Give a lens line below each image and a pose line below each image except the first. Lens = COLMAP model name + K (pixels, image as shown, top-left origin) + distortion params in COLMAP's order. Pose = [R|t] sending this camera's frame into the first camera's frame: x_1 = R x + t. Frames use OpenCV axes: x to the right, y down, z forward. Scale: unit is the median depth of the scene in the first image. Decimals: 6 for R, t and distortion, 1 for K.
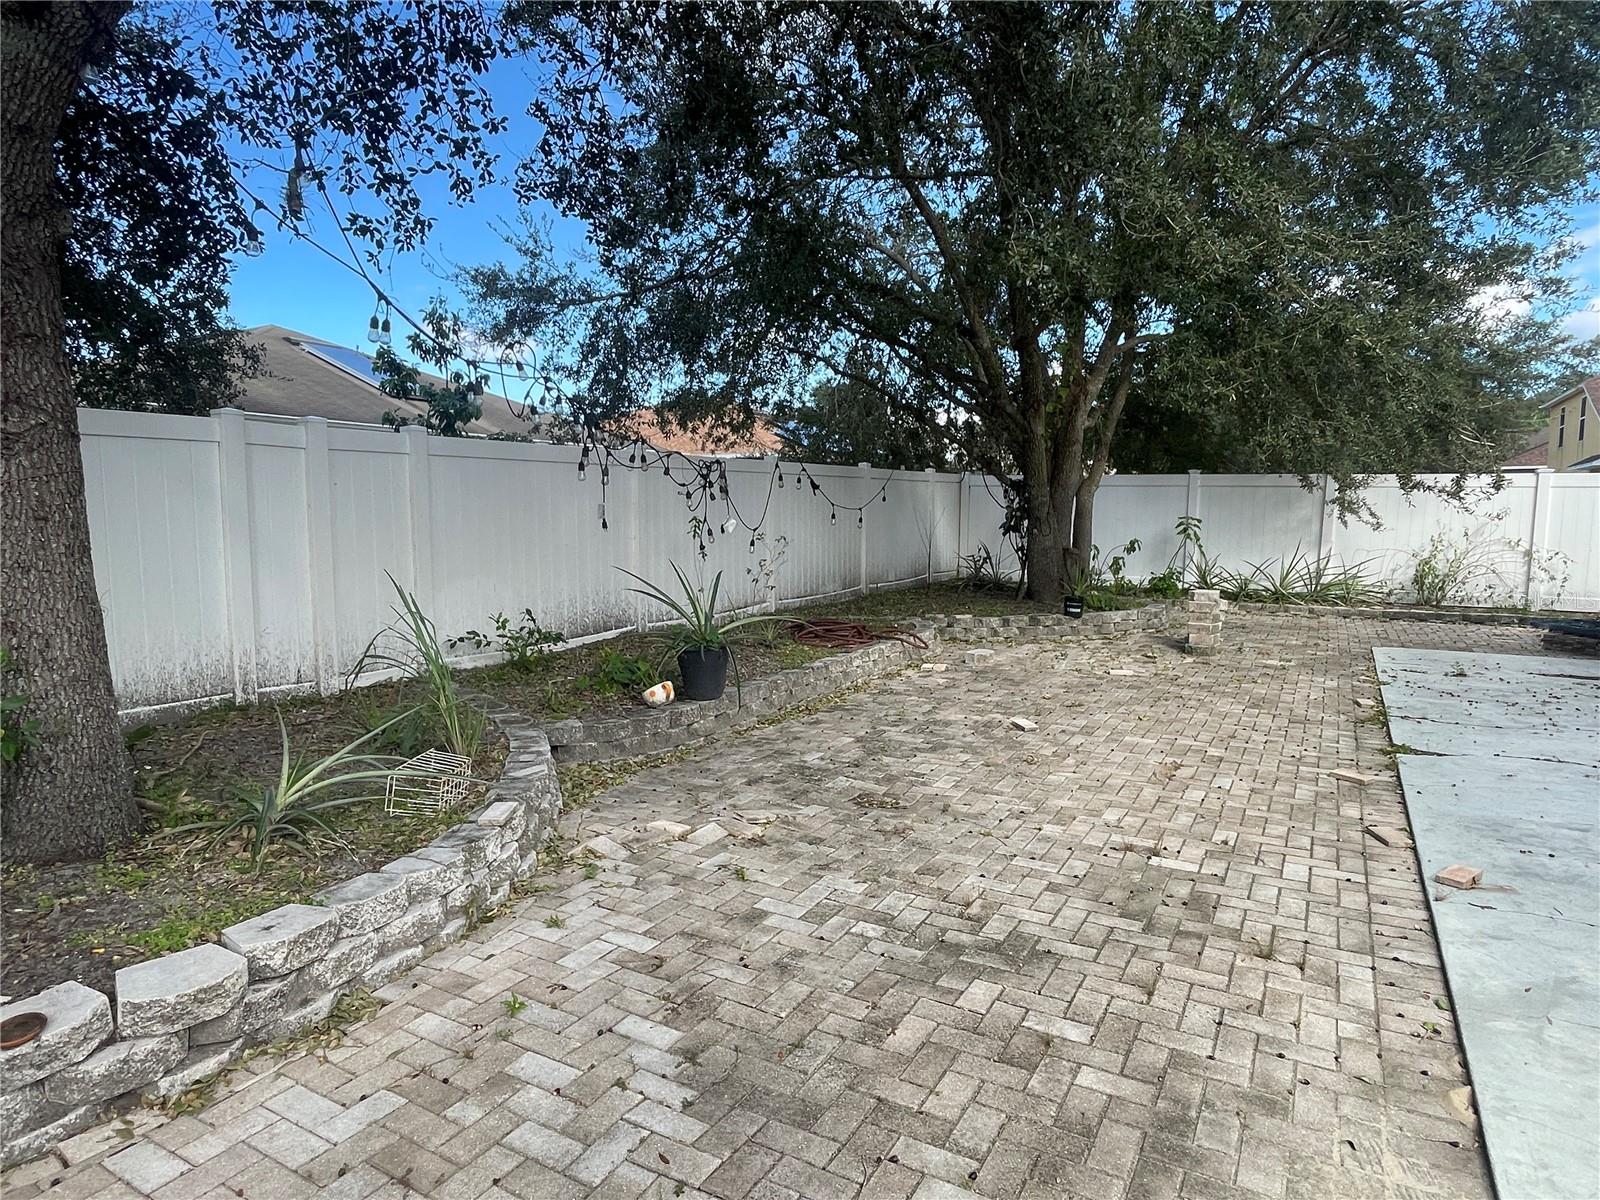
lens RADIAL K [[941.6, 0, 800.1], [0, 941.6, 592.2], [0, 0, 1]] dist [-0.001667, -0.002424]
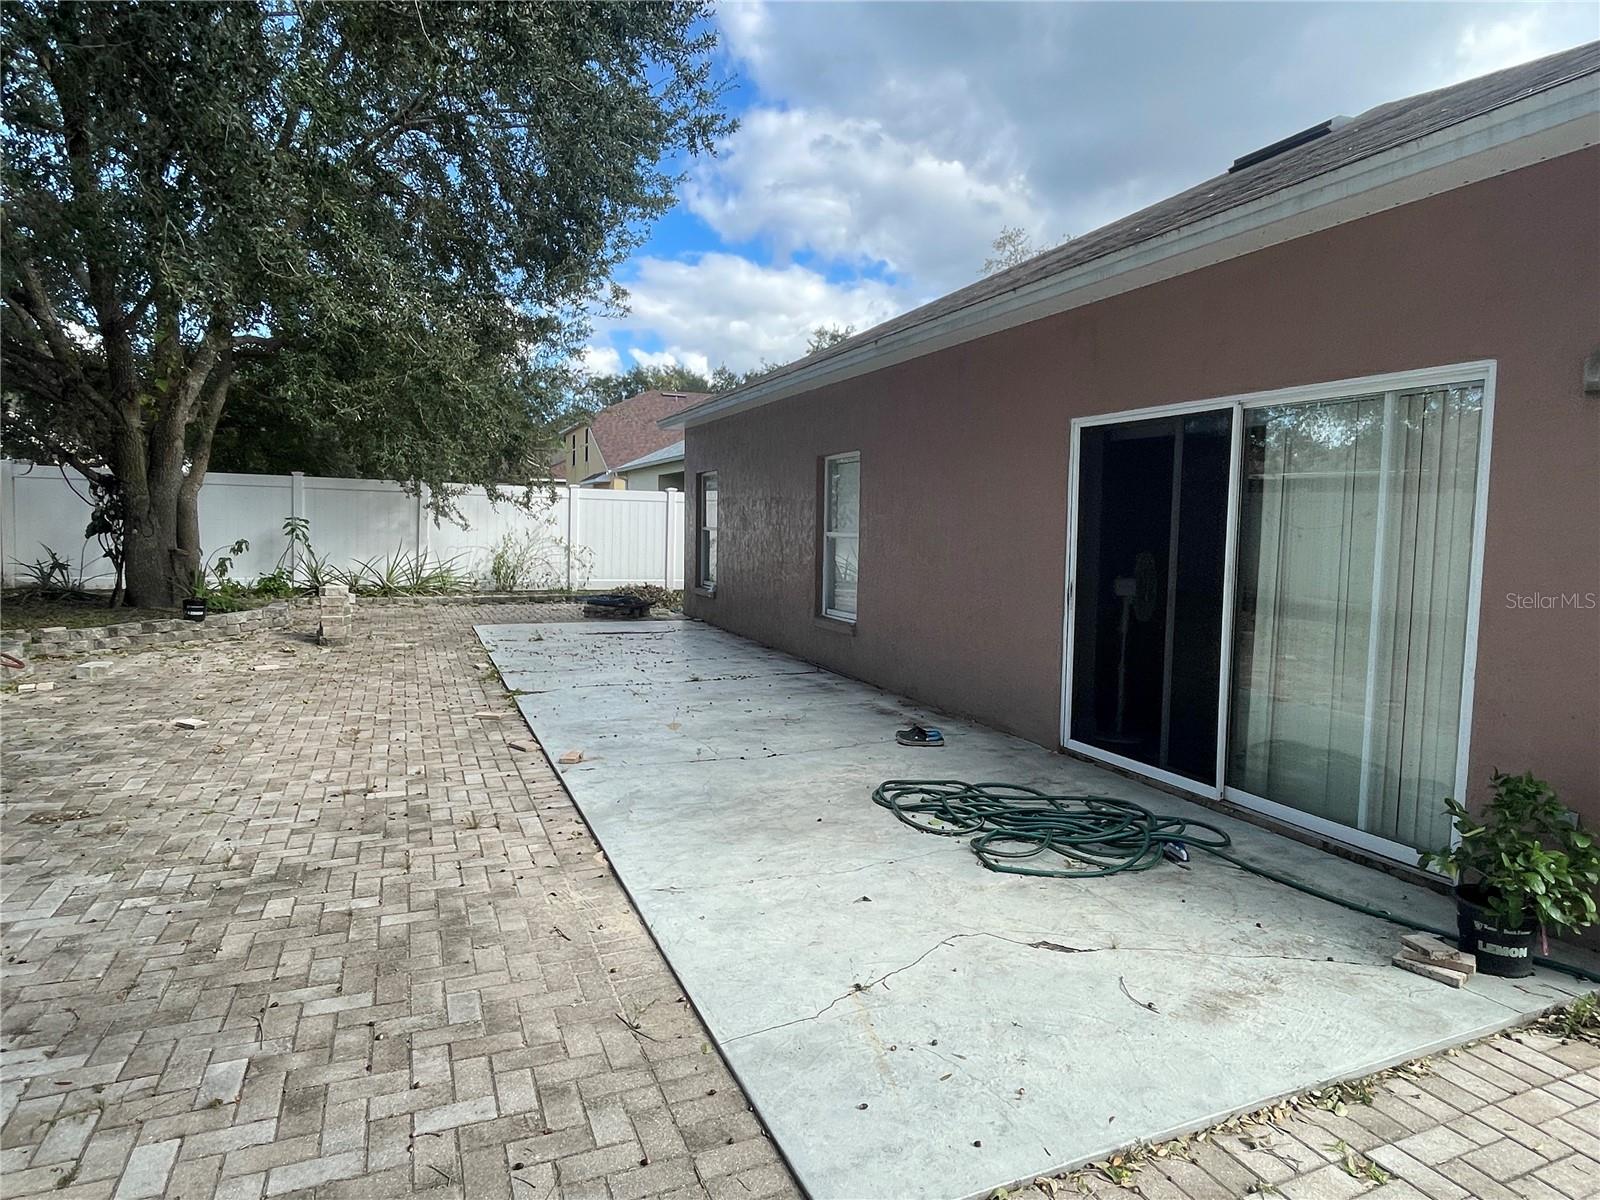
lens RADIAL K [[941.6, 0, 811.6], [0, 941.6, 588.7], [0, 0, 1]] dist [-0.001667, -0.002424]
pose [[0.600051, -0.048885, 0.798467, -0.228589], [0.052203, 0.998396, 0.021894, 0.012996], [-0.798257, 0.028545, 0.601640, -0.201529]]
